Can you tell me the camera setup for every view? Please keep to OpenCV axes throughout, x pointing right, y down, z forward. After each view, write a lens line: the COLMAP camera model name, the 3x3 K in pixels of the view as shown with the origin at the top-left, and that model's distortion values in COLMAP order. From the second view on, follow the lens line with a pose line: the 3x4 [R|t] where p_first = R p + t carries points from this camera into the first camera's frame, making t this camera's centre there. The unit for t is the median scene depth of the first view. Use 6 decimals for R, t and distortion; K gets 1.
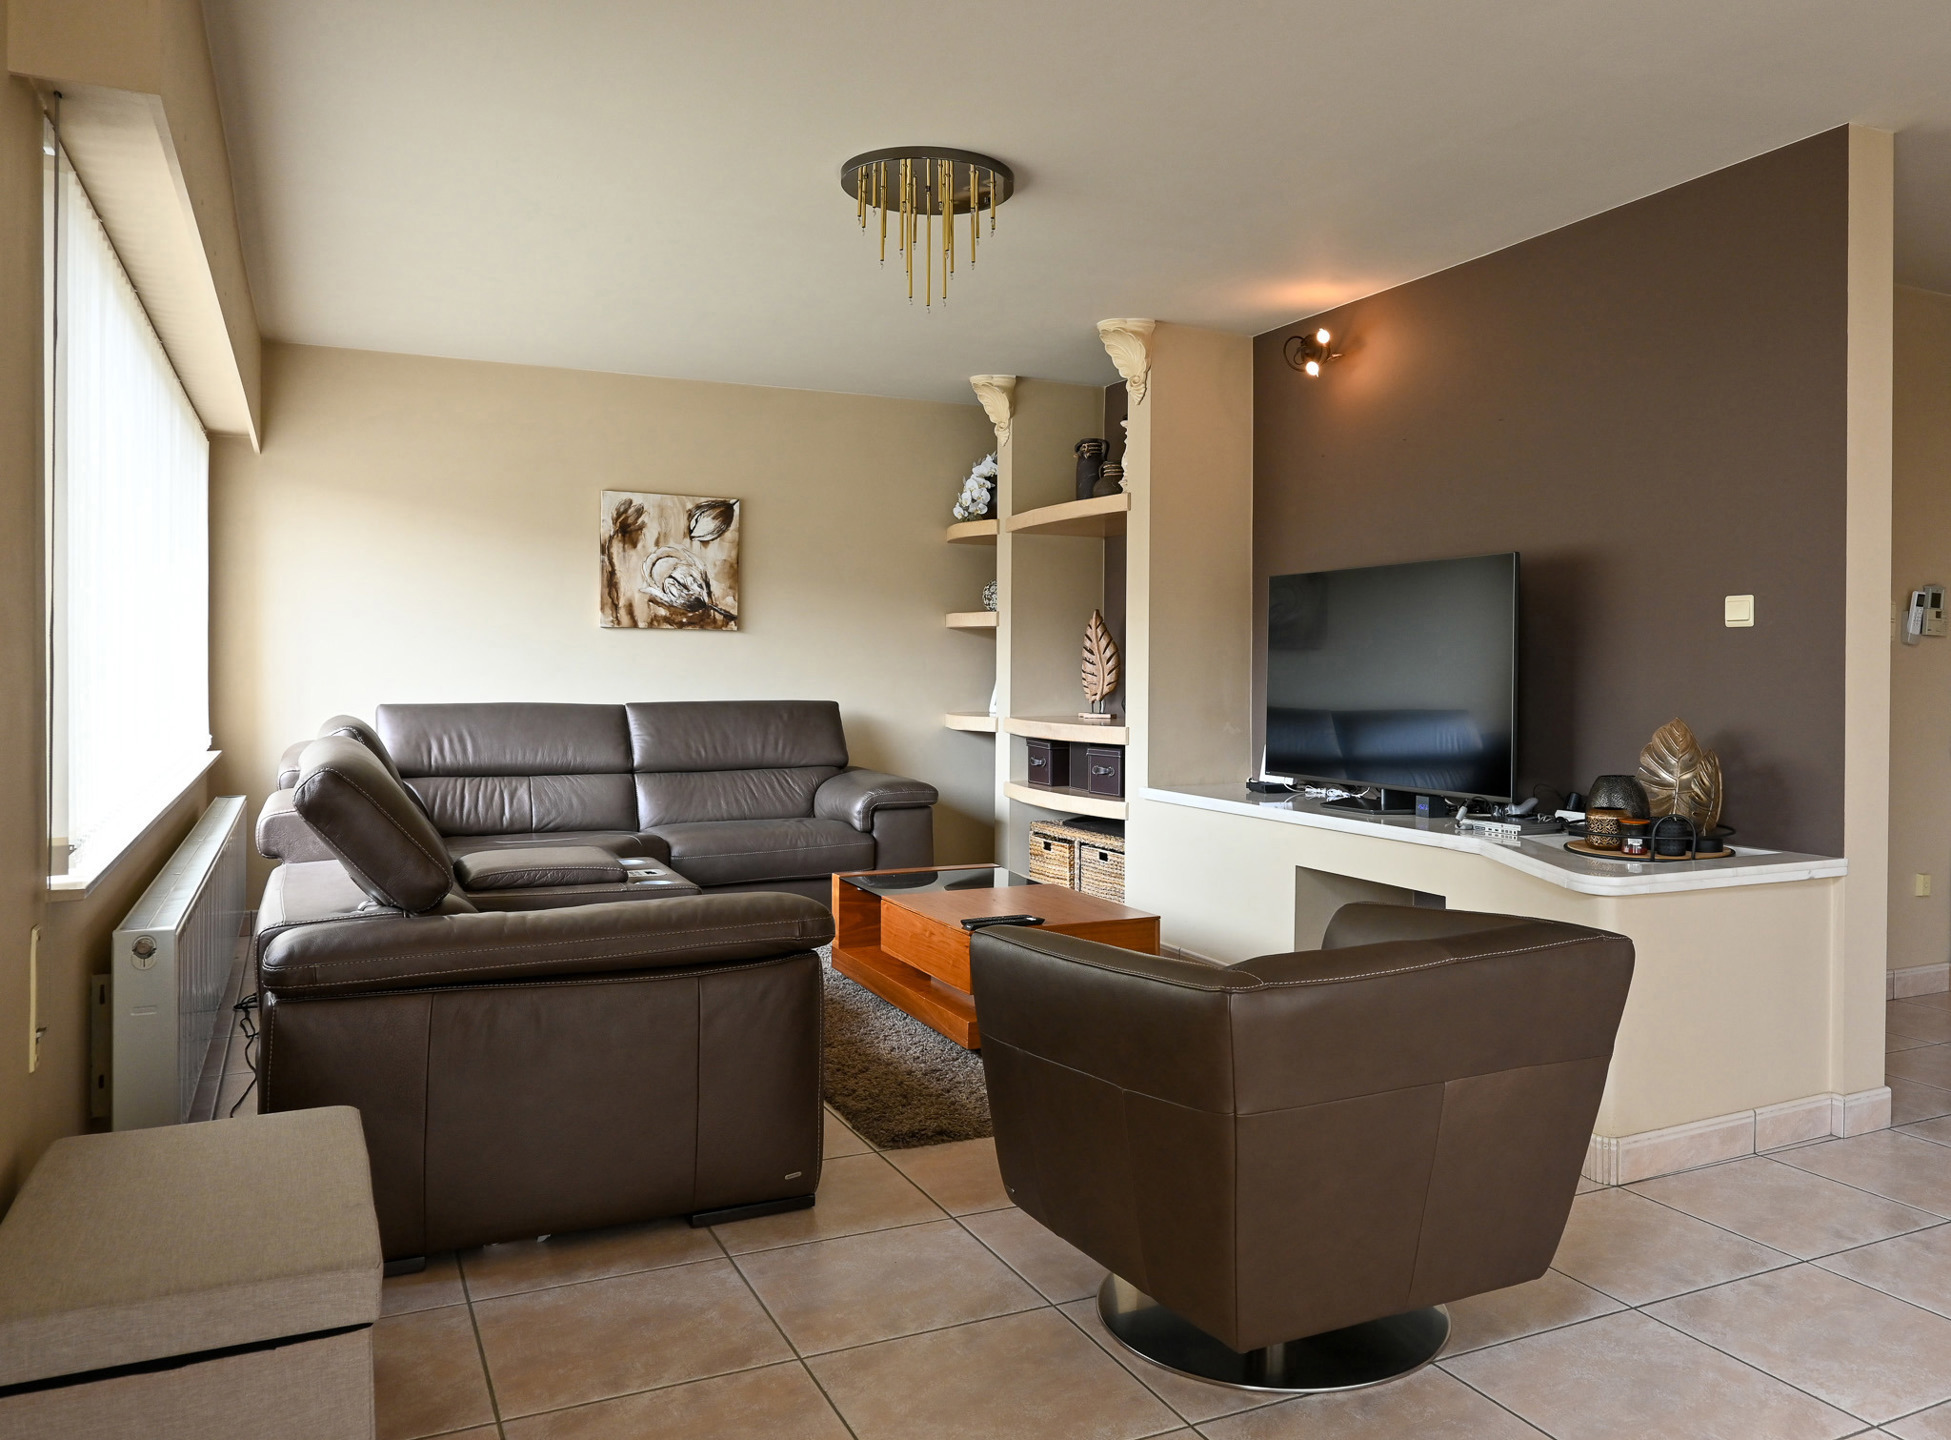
lens RADIAL K [[1482.9, 0, 975.5], [0, 1482.9, 710.5], [0, 0, 1]] dist [-0.024045, 0.004390]
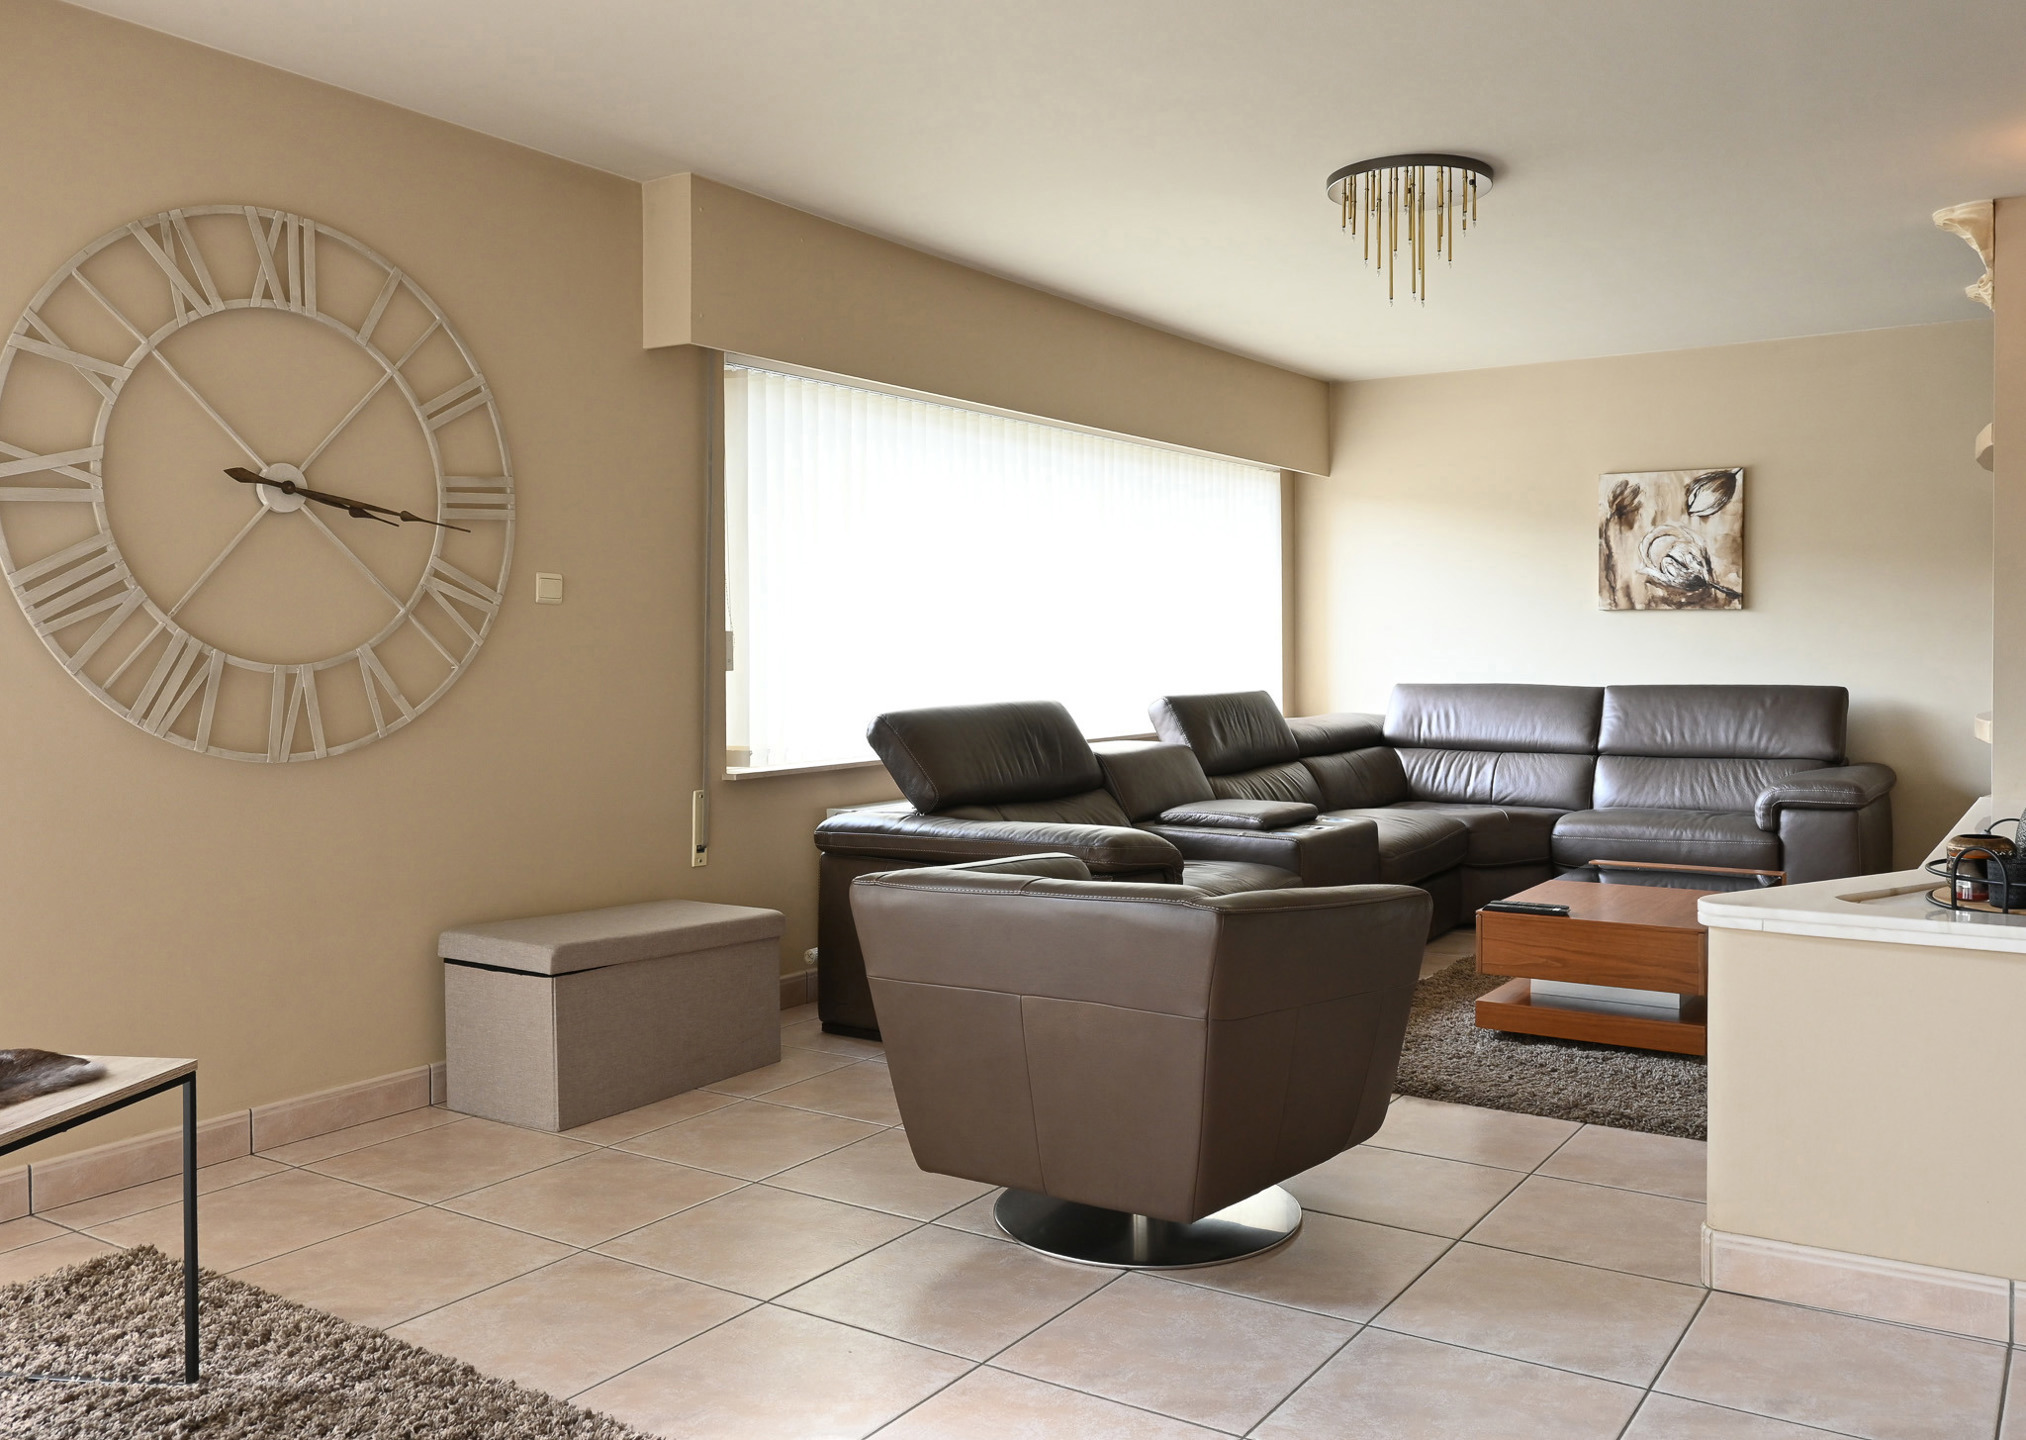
lens RADIAL K [[1608.3, 0, 1055.4], [0, 1608.3, 673.2], [0, 0, 1]] dist [-0.009778, 0.006789]
pose [[0.520044, 0.004588, -0.854127, 0.488729], [-0.017396, 0.999835, -0.005221, -0.001099], [0.853962, 0.017574, 0.520038, 0.114698]]
